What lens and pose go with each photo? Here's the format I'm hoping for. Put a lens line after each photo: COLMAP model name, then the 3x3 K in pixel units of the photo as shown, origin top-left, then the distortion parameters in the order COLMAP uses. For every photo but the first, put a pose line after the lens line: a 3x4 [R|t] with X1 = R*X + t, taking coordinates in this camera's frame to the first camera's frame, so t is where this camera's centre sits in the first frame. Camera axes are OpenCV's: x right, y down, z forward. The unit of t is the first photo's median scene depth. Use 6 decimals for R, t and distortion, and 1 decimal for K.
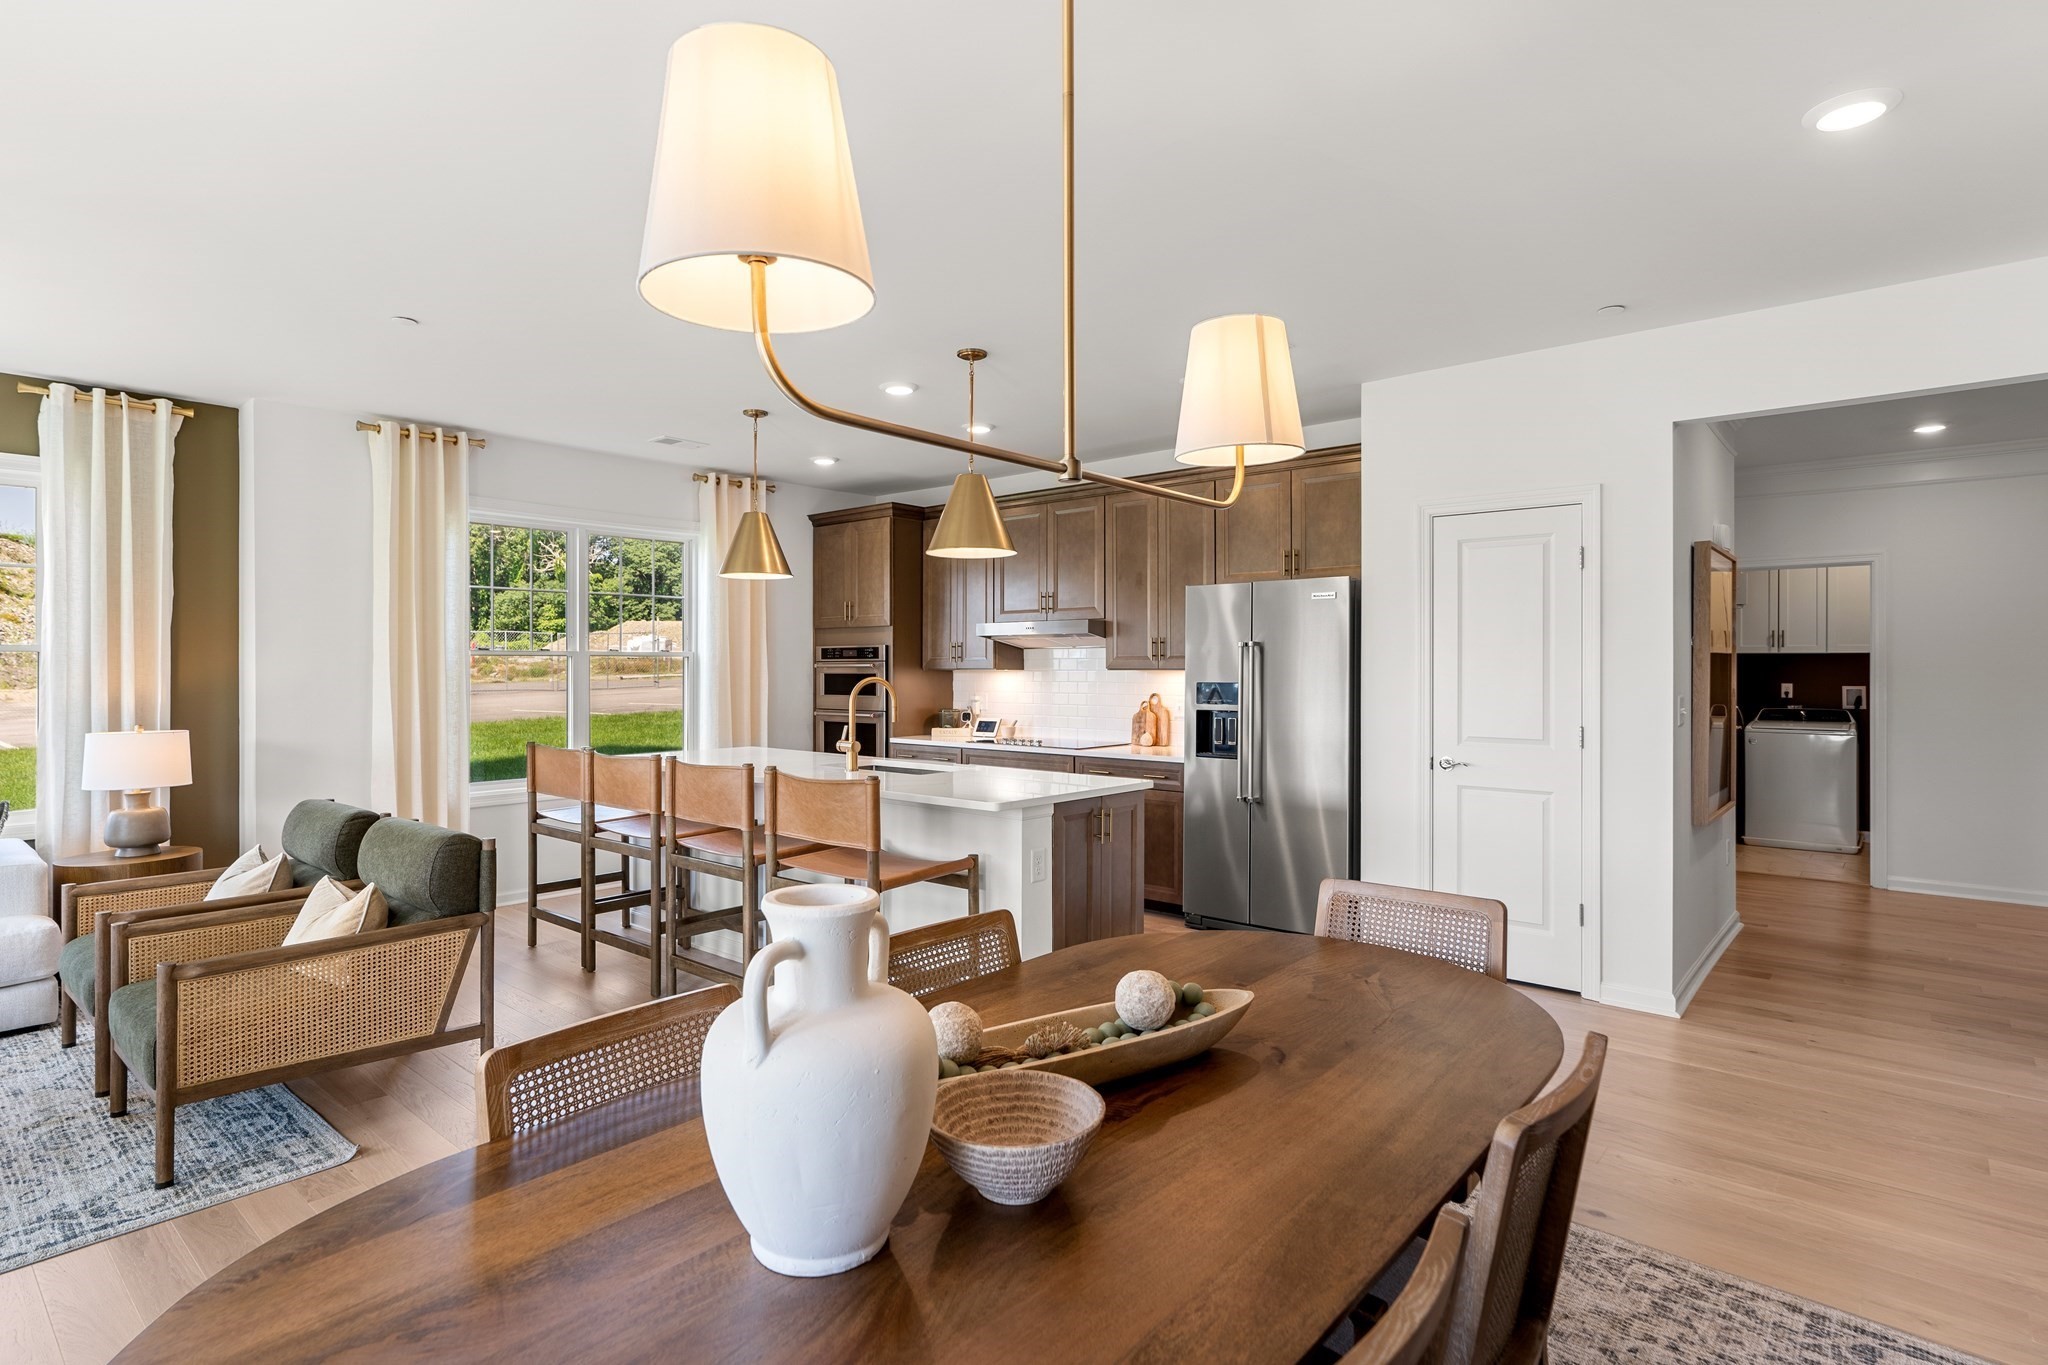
lens RADIAL K [[1046.0, 0, 1002.7], [0, 1046.0, 656.6], [0, 0, 1]] dist [-0.002631, 0.000967]
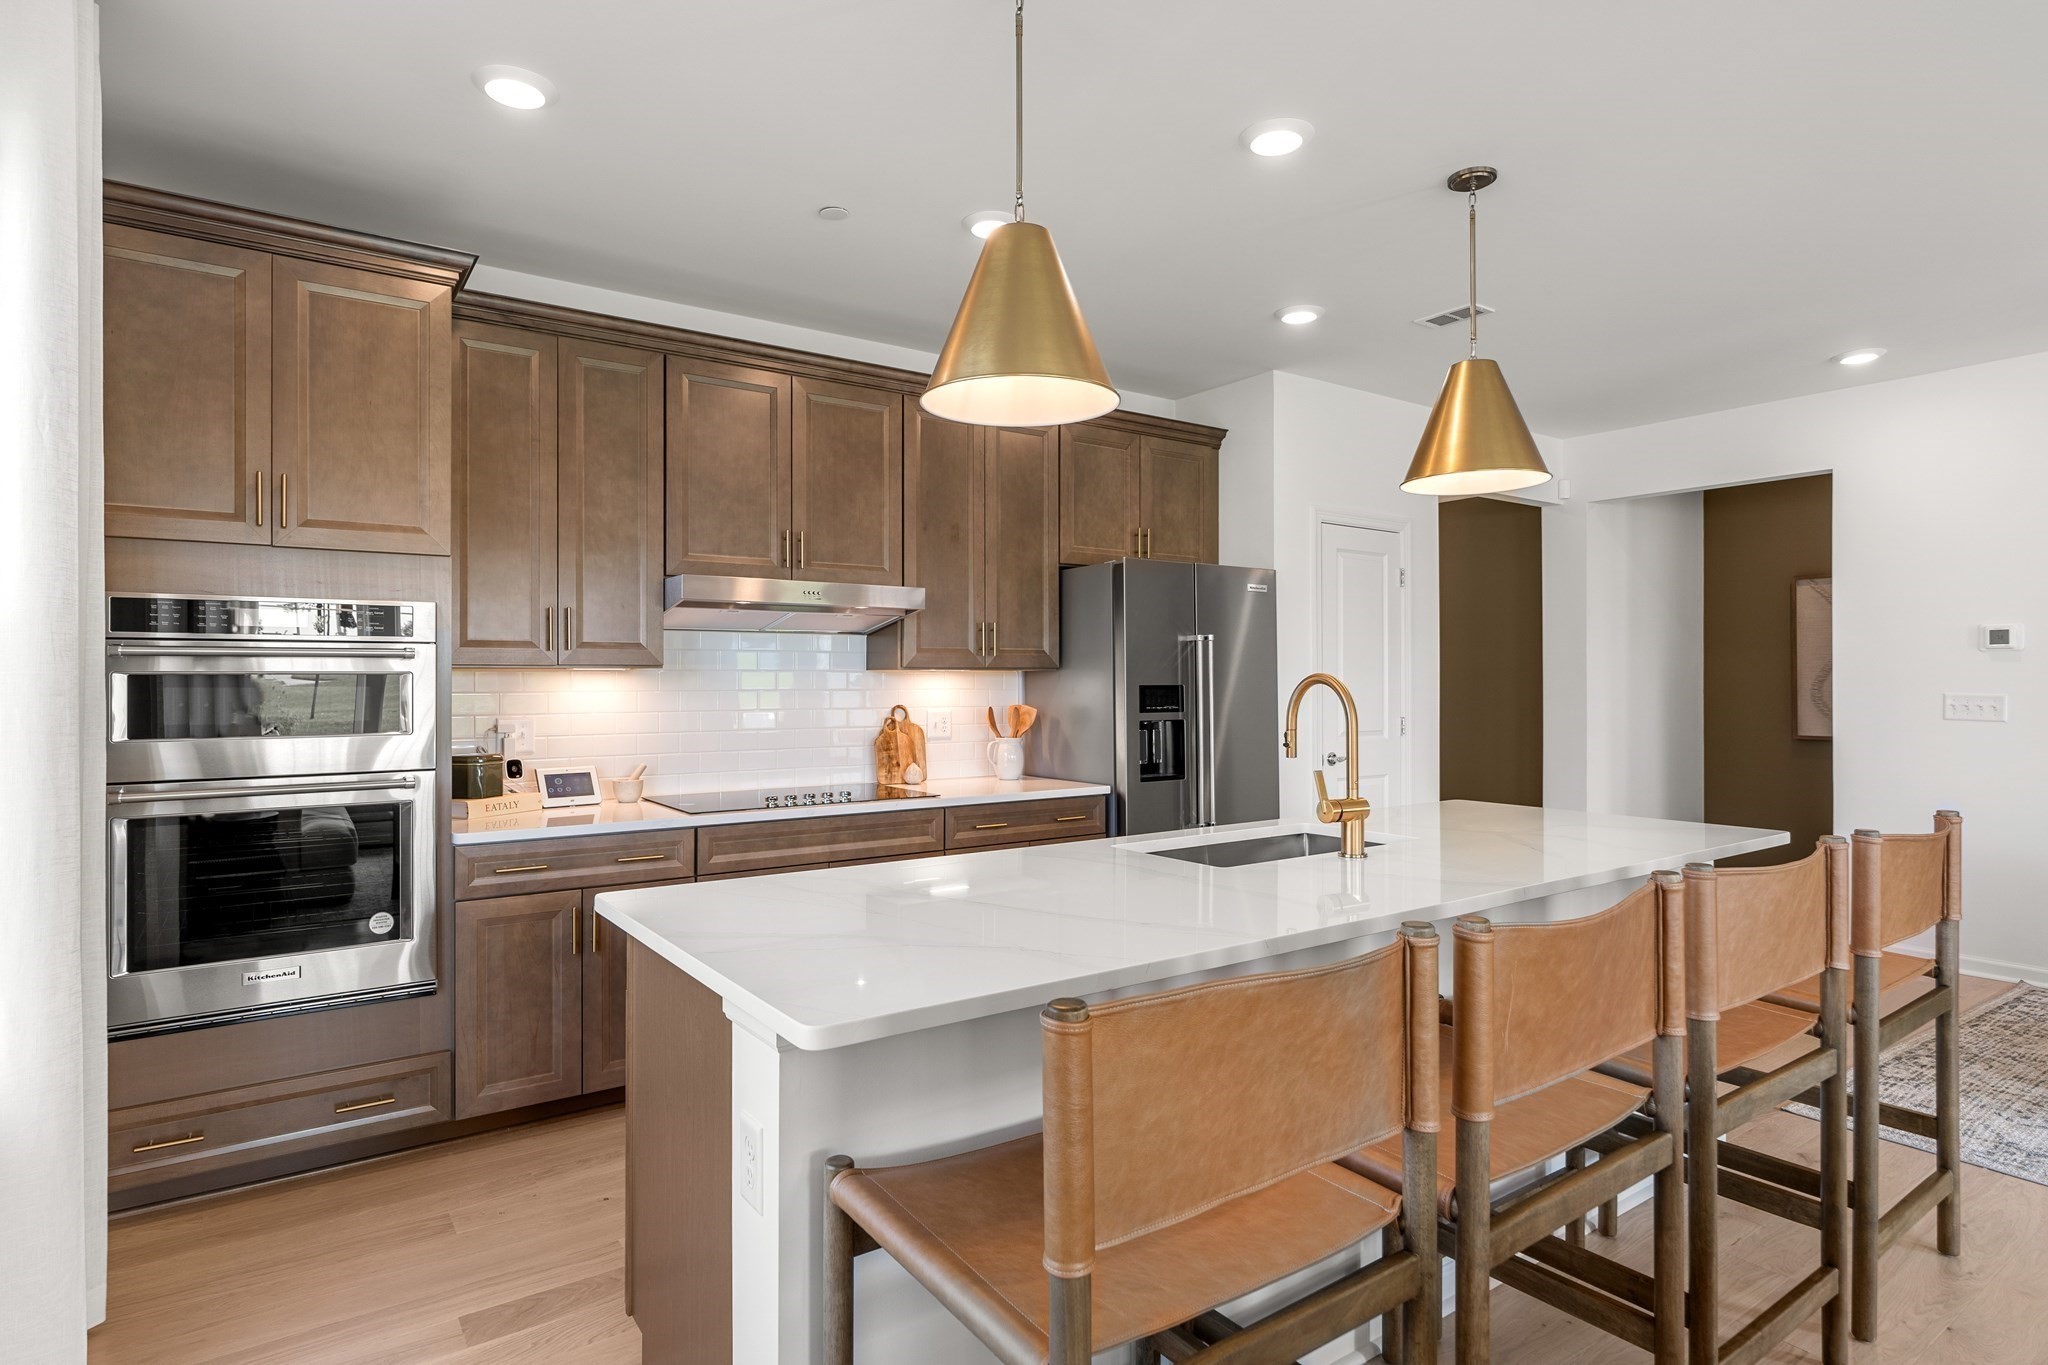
lens RADIAL K [[1071.8, 0, 994.7], [0, 1071.8, 681.4], [0, 0, 1]] dist [-0.004028, 0.000012]
pose [[0.238406, -0.000312, 0.971165, -0.597962], [-0.007583, 0.999969, 0.002183, 0.021052], [-0.971136, -0.007885, 0.238396, 0.909667]]
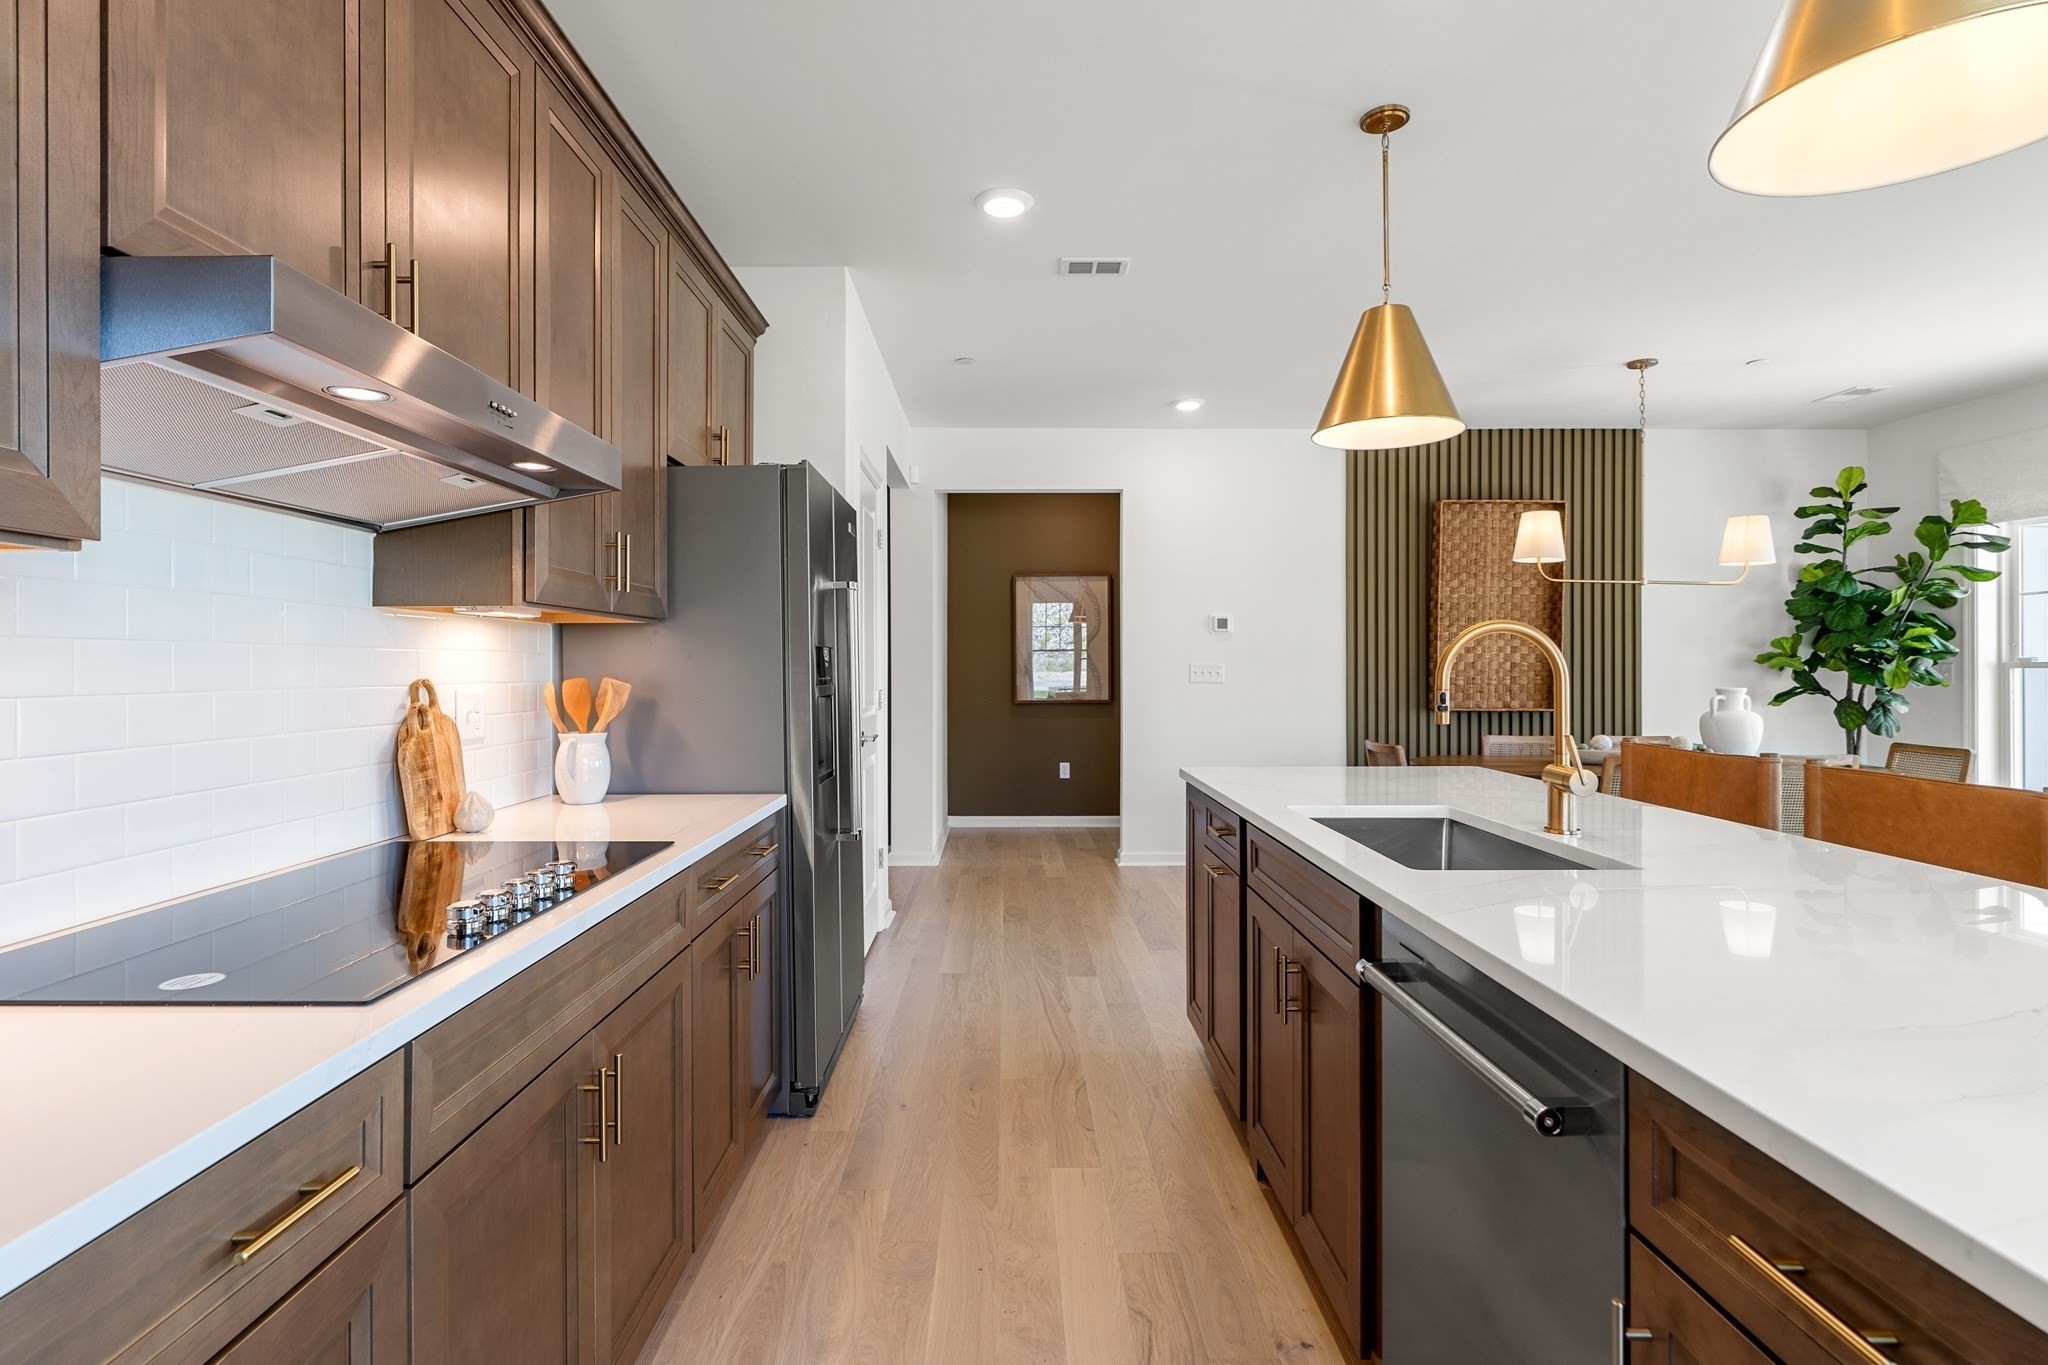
lens RADIAL K [[984.2, 0, 1009.7], [0, 984.2, 668.3], [0, 0, 1]] dist [-0.012631, 0.006619]
pose [[-0.664102, -0.000300, 0.747642, -0.257361], [-0.004707, 0.999982, -0.003780, 0.037388], [-0.747627, -0.006030, -0.664092, 1.253331]]
